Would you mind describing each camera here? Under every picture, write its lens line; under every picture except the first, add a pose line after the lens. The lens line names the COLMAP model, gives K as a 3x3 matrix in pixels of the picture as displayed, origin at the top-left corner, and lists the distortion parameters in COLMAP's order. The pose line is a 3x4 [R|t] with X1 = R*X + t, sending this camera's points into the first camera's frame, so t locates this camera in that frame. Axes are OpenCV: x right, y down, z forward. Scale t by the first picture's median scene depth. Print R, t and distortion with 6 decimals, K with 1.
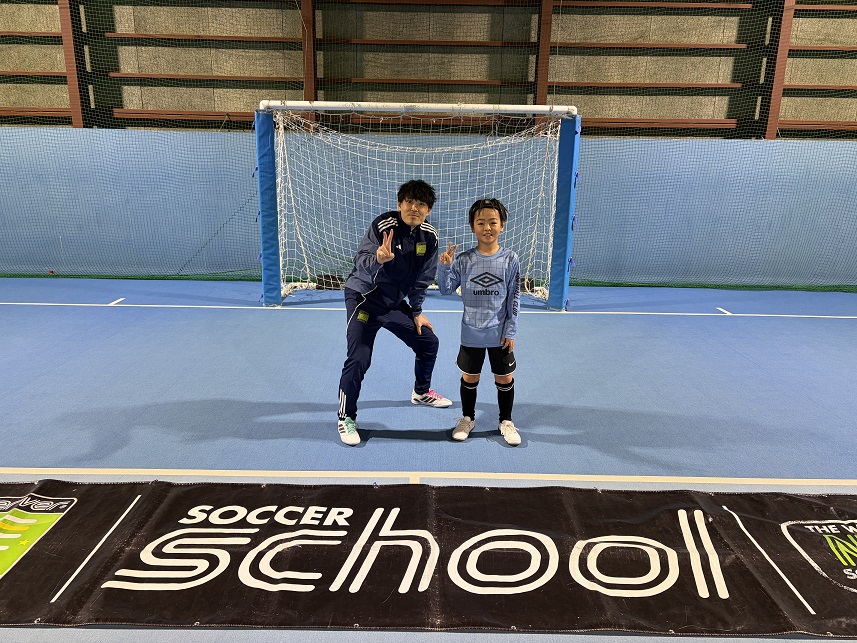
lens RADIAL K [[680.7, 0, 425.3], [0, 680.7, 332.3], [0, 0, 1]] dist [0.010408, -0.005020]
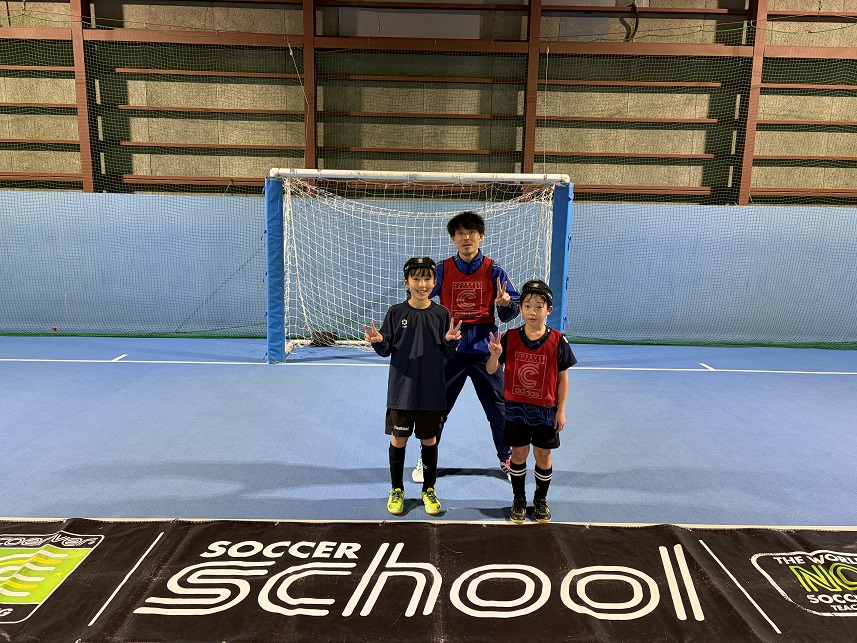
lens RADIAL K [[679.5, 0, 425.3], [0, 679.5, 327.5], [0, 0, 1]] dist [0.015589, -0.008299]
pose [[0.999896, 0.000834, 0.014413, -0.005726], [0.000496, 0.995760, -0.091983, 0.004763], [-0.014428, 0.091980, 0.995656, -0.033709]]
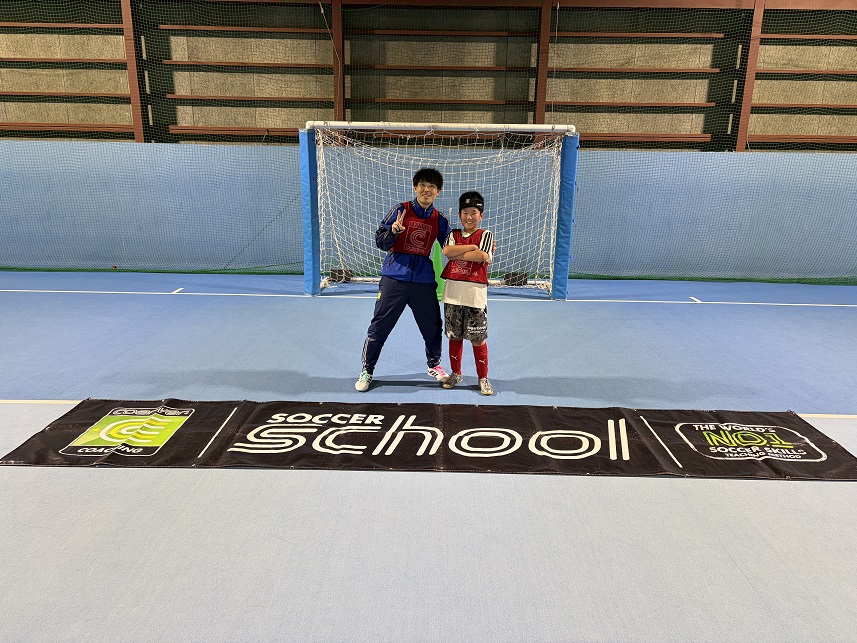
lens RADIAL K [[662.2, 0, 431.2], [0, 662.2, 334.7], [0, 0, 1]] dist [0.016493, -0.005709]
pose [[0.999890, 0.002757, -0.014593, 0.004169], [-0.002745, 0.999996, 0.000859, 0.025498], [0.014596, -0.000819, 0.999893, -0.123975]]
